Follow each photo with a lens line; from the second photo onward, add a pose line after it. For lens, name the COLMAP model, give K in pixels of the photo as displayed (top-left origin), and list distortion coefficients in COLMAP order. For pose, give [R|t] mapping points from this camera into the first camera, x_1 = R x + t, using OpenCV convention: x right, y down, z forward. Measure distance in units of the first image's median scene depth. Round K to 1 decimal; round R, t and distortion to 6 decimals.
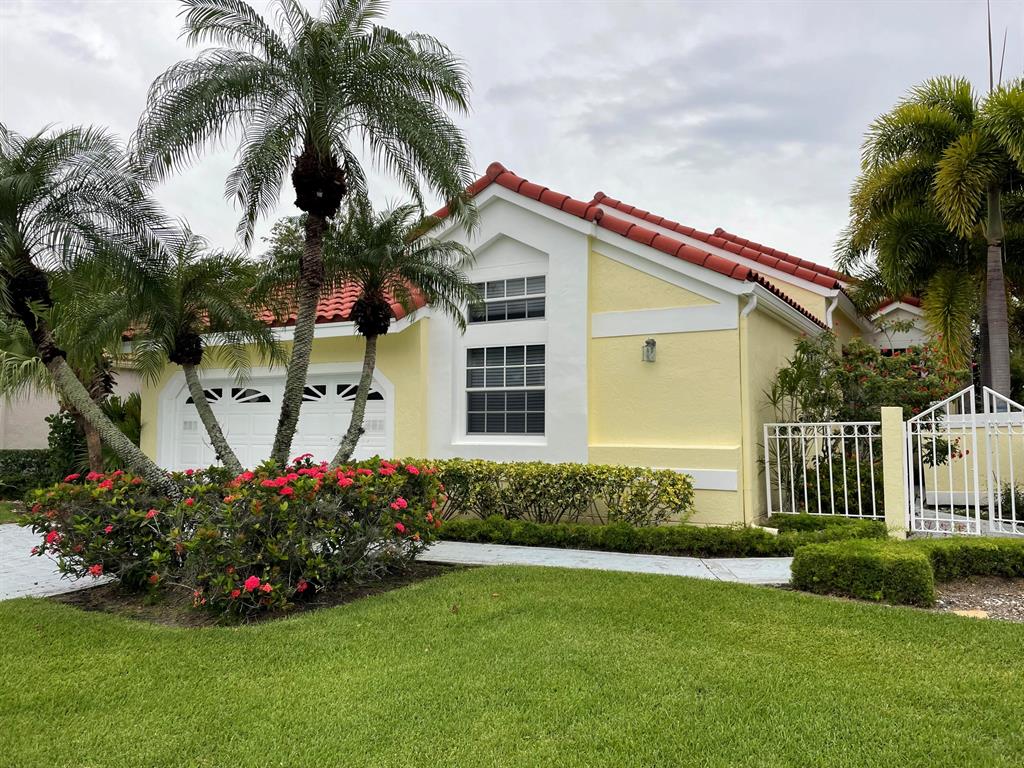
lens RADIAL K [[771.3, 0, 512.8], [0, 771.3, 379.9], [0, 0, 1]] dist [0.002119, 0.000018]
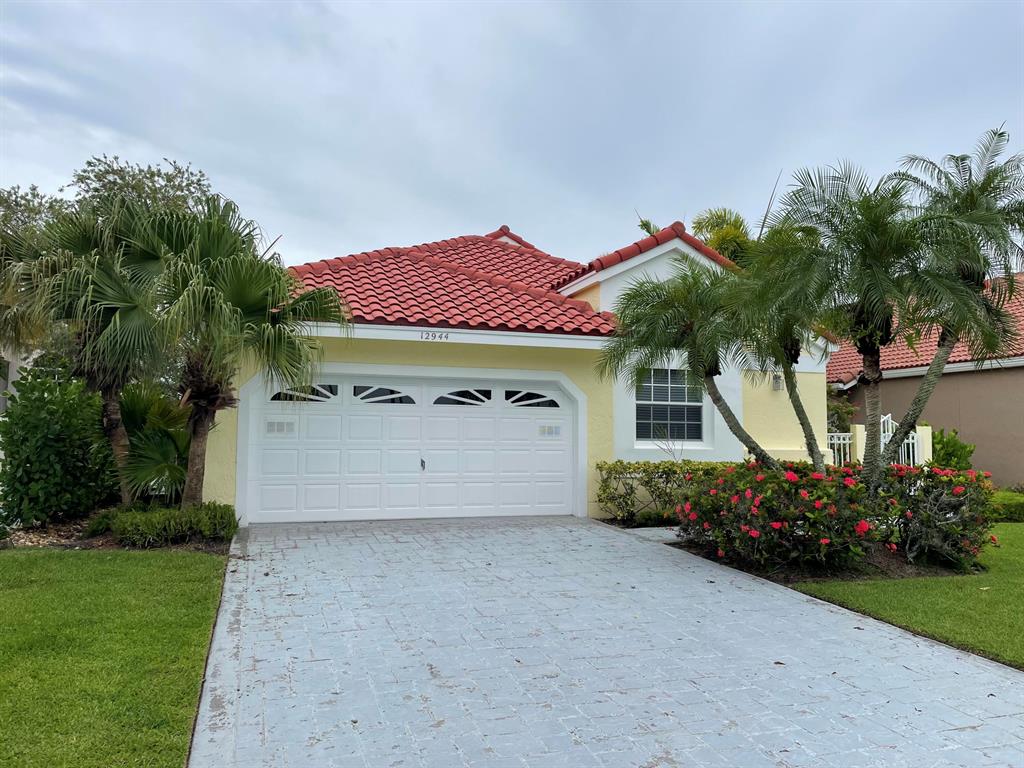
lens RADIAL K [[771.3, 0, 513.3], [0, 771.3, 385.7], [0, 0, 1]] dist [0.002119, 0.000018]
pose [[0.664164, 0.058353, 0.745306, -1.074756], [-0.053137, 0.998112, -0.030795, 0.033839], [-0.745696, -0.019150, 0.666011, 0.351439]]
